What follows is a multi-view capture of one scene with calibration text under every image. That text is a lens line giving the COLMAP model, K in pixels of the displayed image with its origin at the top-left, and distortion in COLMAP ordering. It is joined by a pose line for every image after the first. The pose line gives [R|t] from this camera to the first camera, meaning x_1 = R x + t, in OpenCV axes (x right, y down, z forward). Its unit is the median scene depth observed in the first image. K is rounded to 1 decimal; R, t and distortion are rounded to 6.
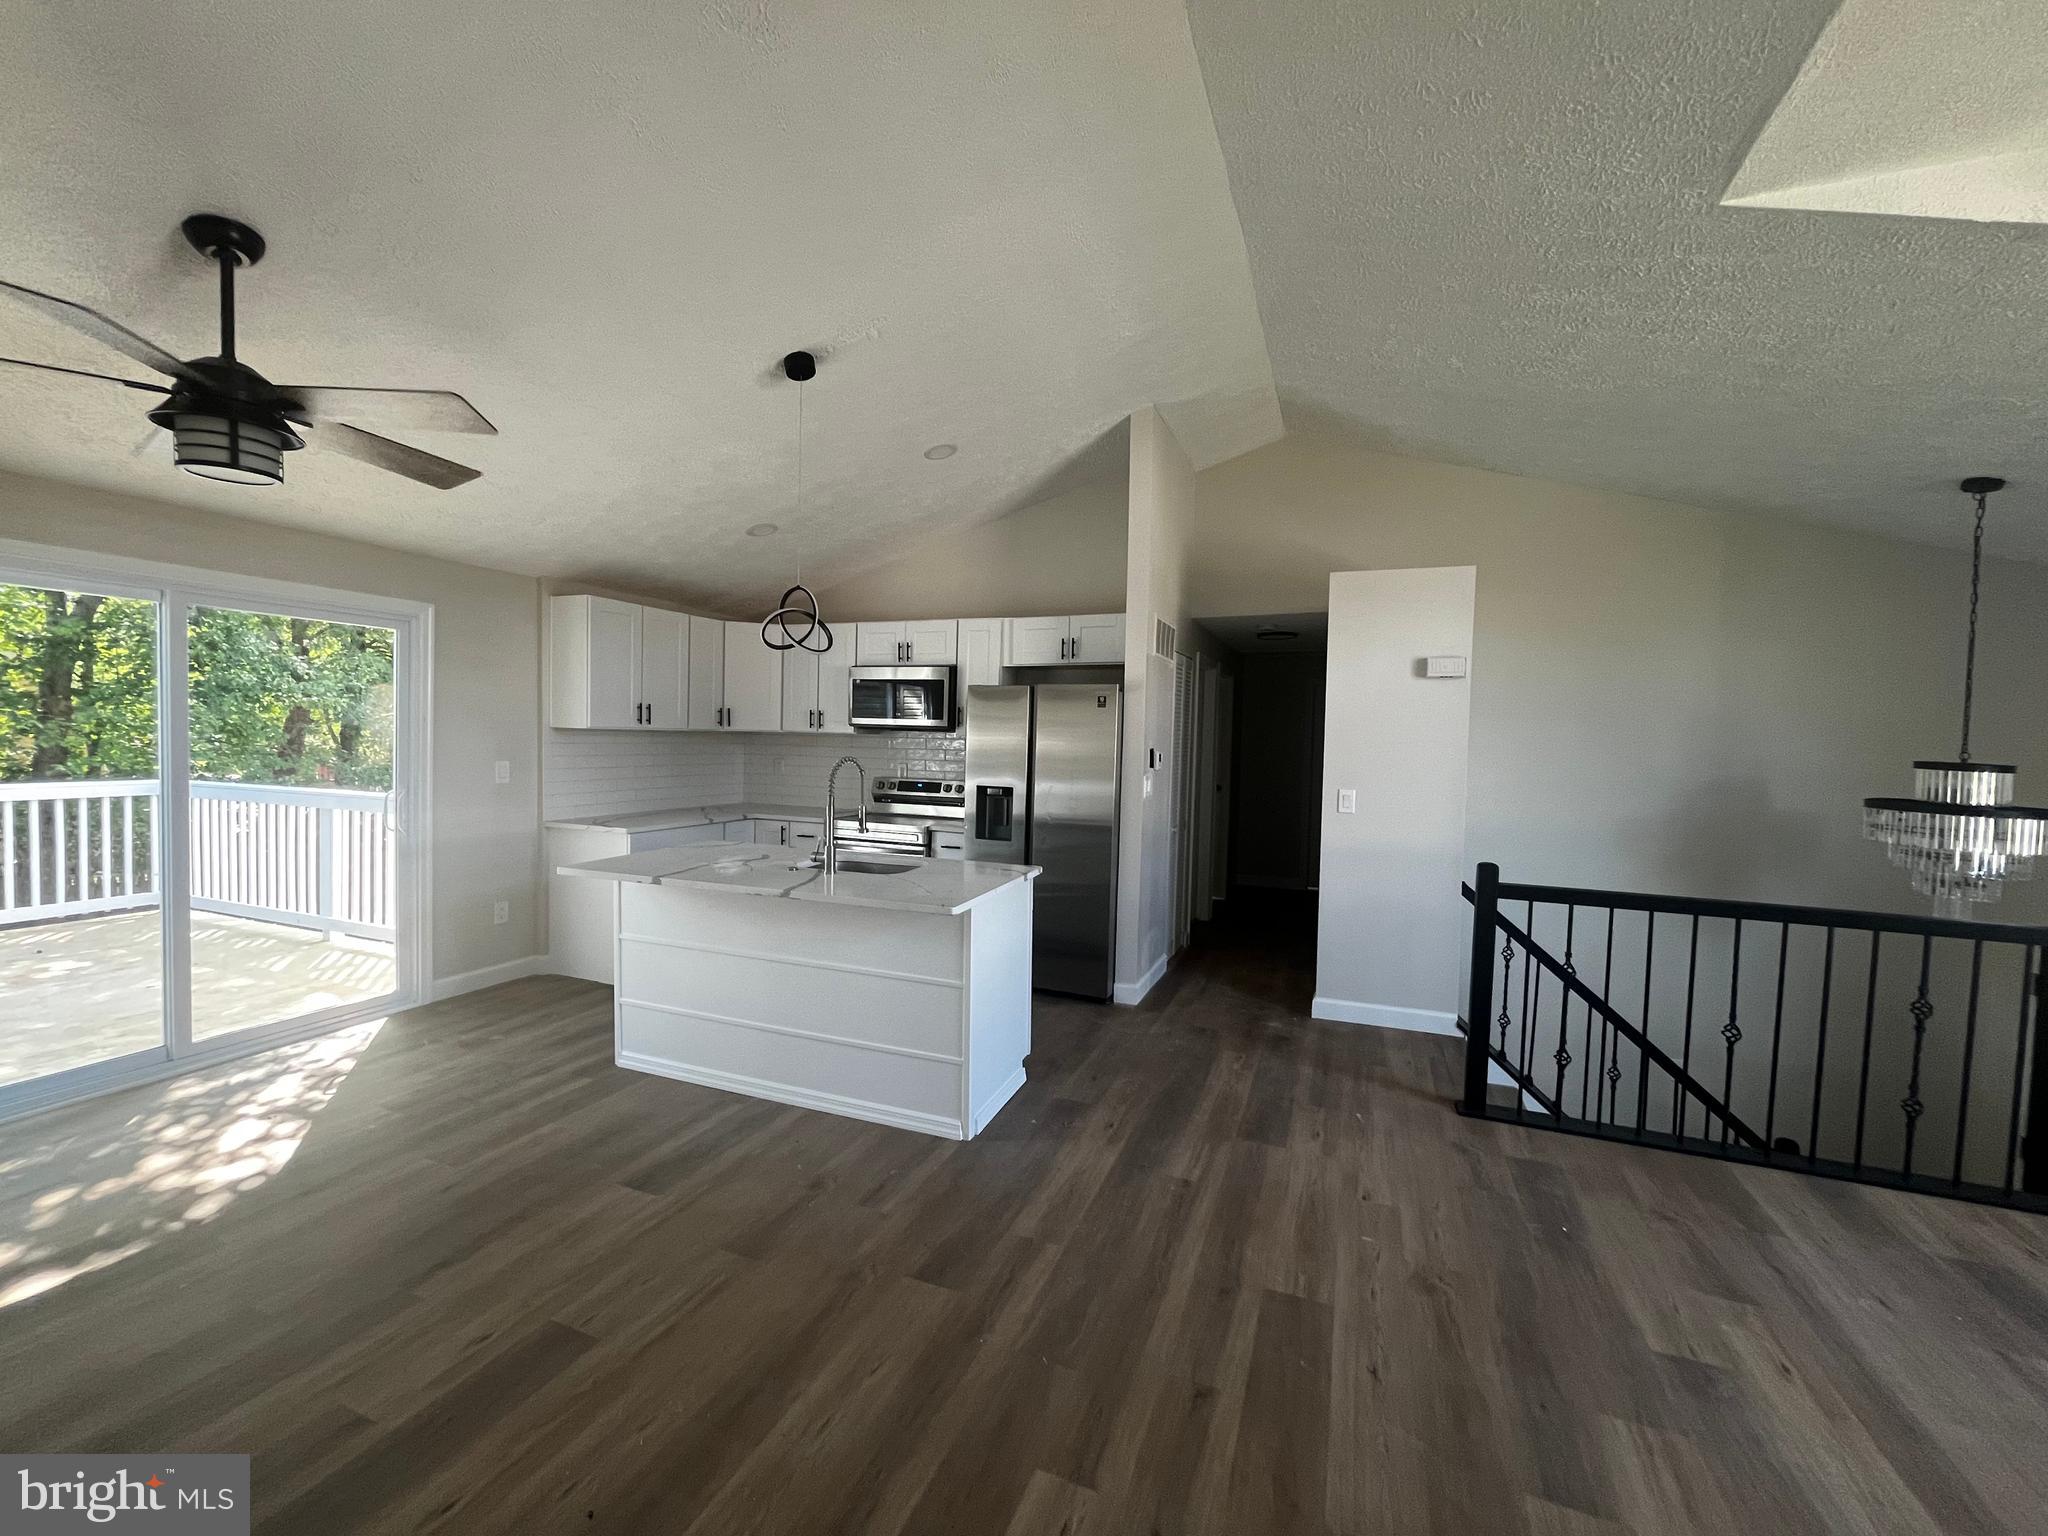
lens RADIAL K [[825.4, 0, 1021.6], [0, 825.4, 766.2], [0, 0, 1]] dist [-0.003091, 0.000199]
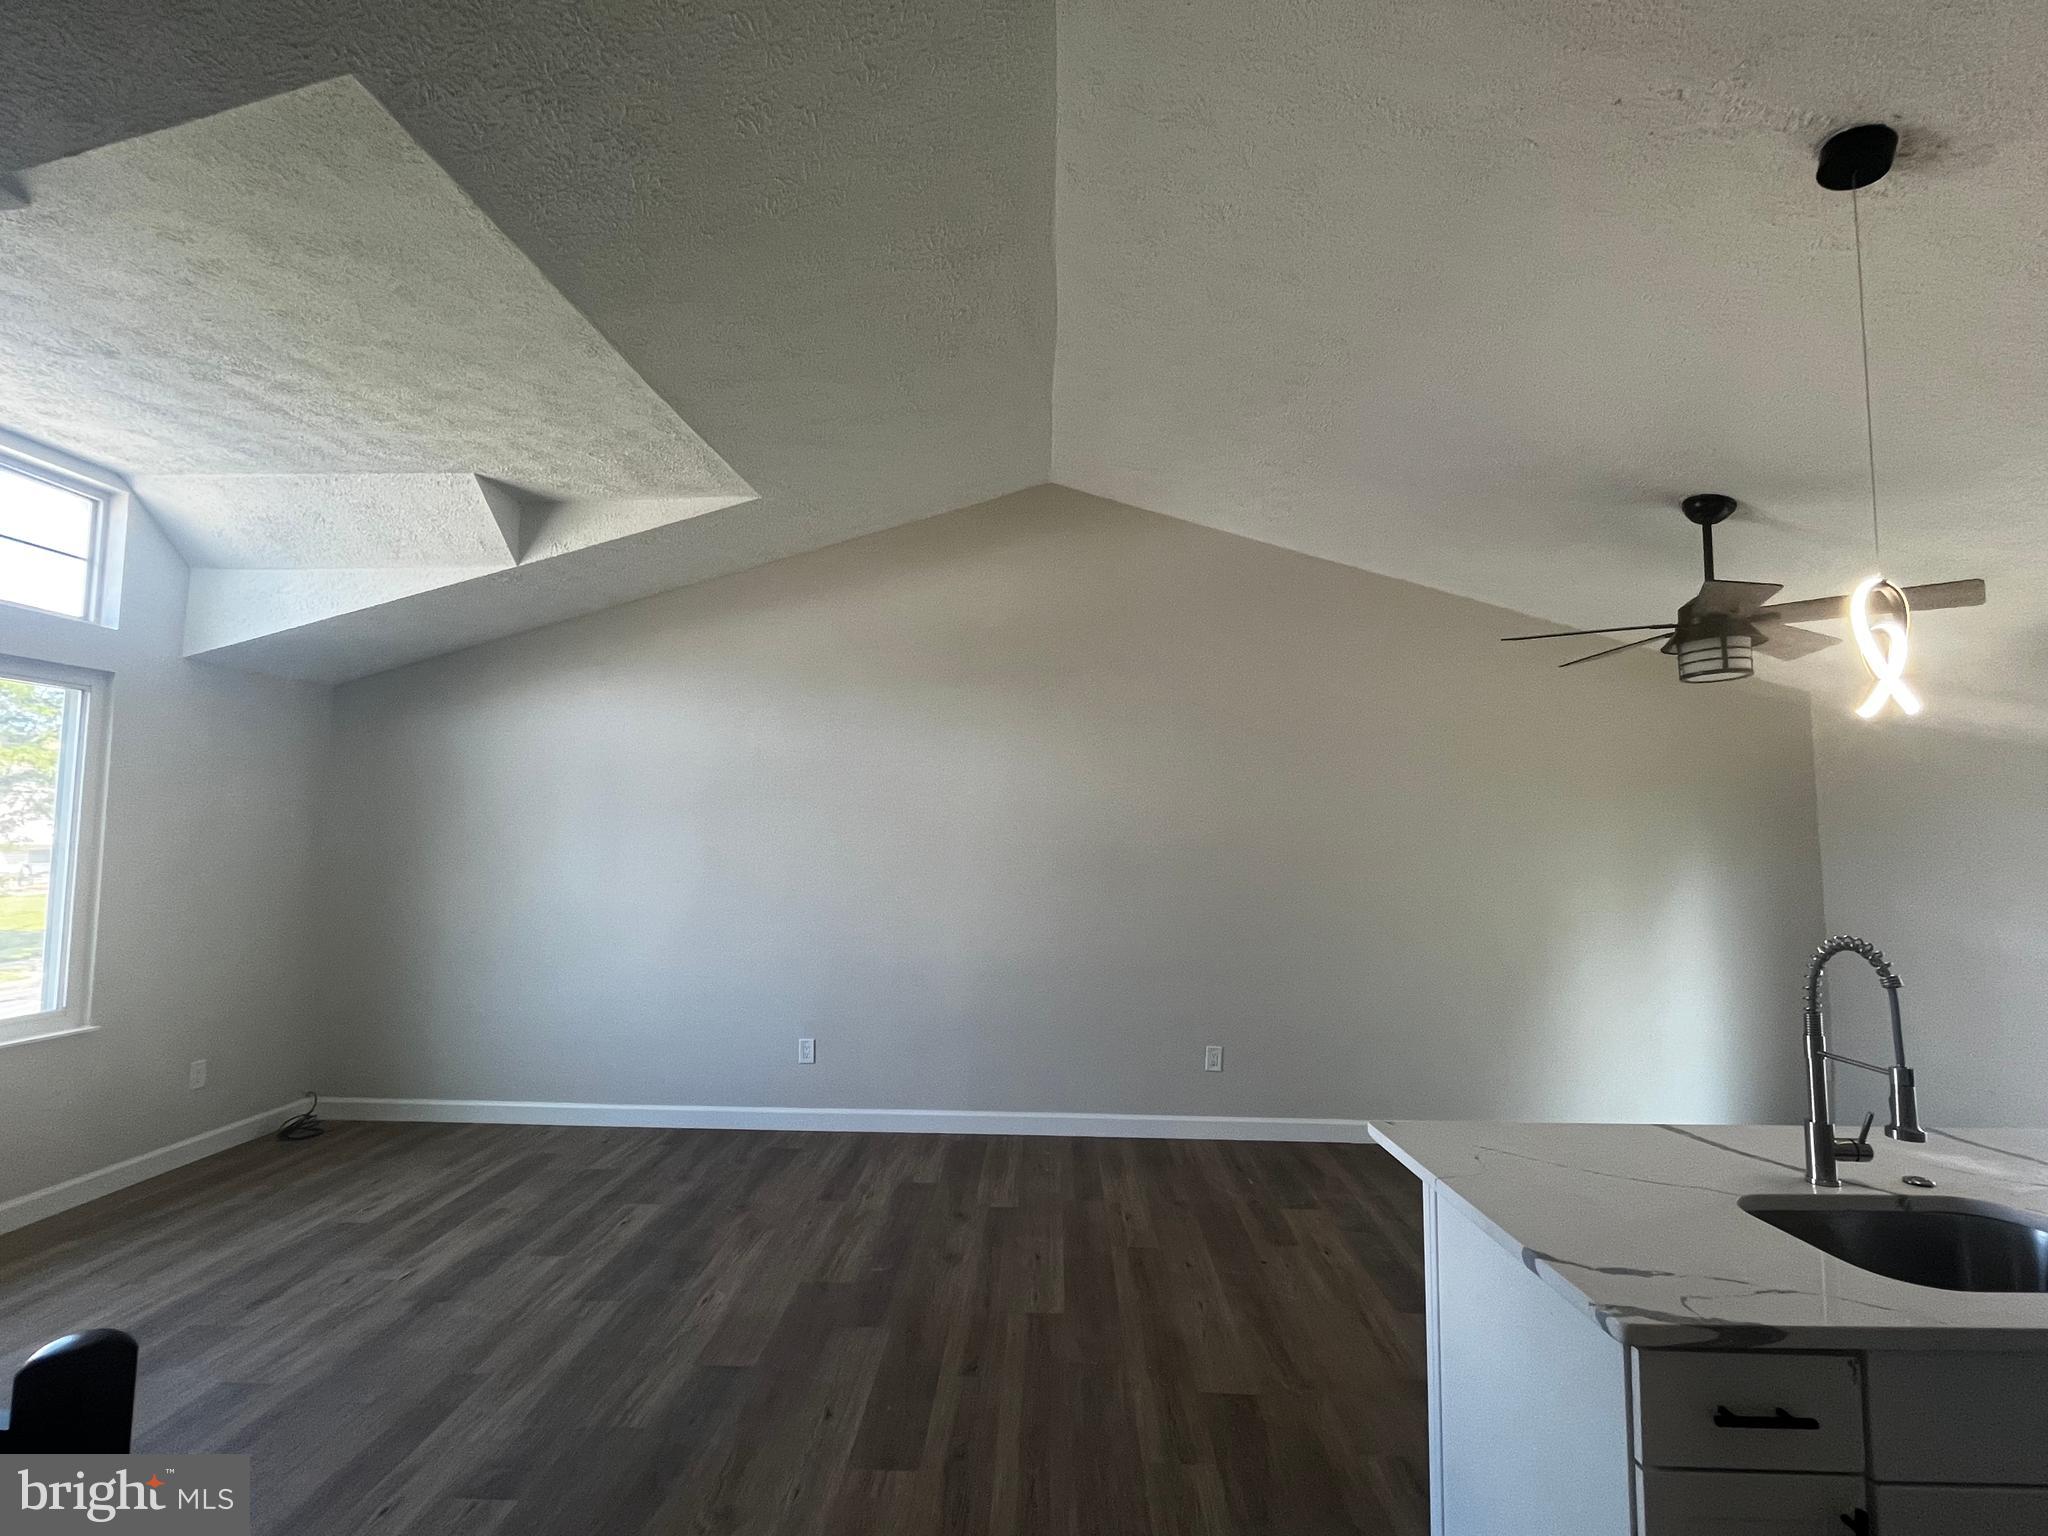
lens RADIAL K [[926.2, 0, 1018.5], [0, 926.2, 766.4], [0, 0, 1]] dist [-0.000094, -0.003430]
pose [[-0.938562, -0.056288, -0.340490, 0.347425], [-0.042333, 0.997936, -0.048282, -0.054519], [0.342505, -0.030902, -0.939008, 1.206495]]
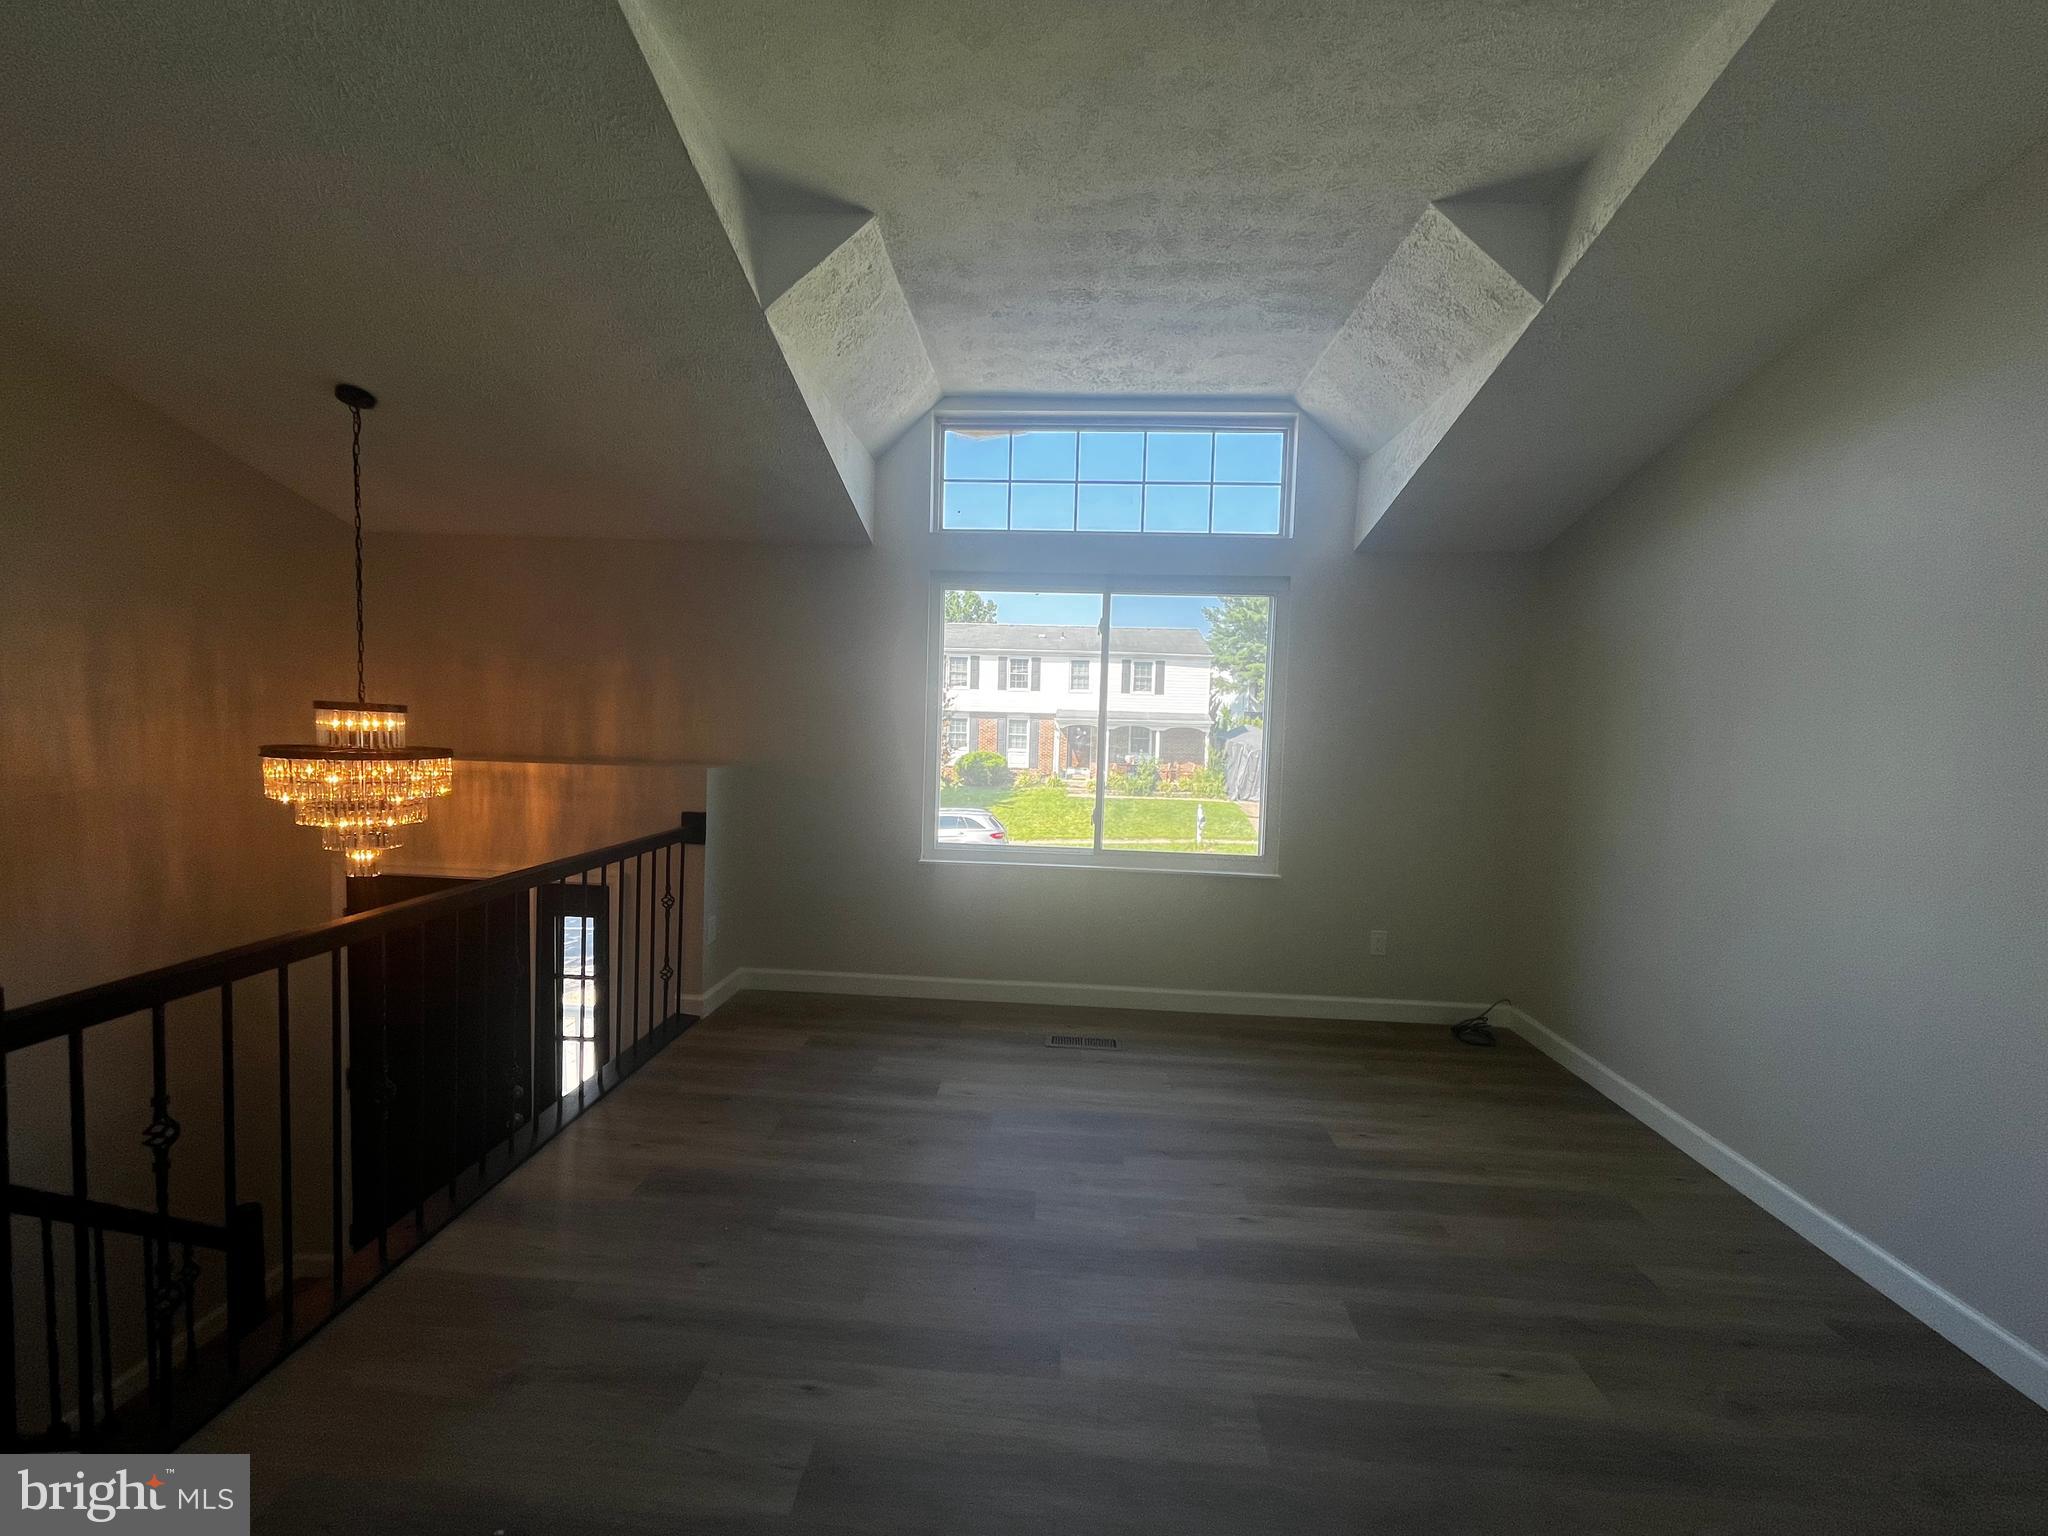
lens RADIAL K [[825.7, 0, 1026.4], [0, 825.7, 763.6], [0, 0, 1]] dist [-0.006144, 0.000067]
pose [[-0.321179, -0.087454, 0.942972, 0.027565], [-0.002209, 0.995793, 0.091601, -0.020435], [-0.947016, 0.027337, -0.320021, 0.549865]]
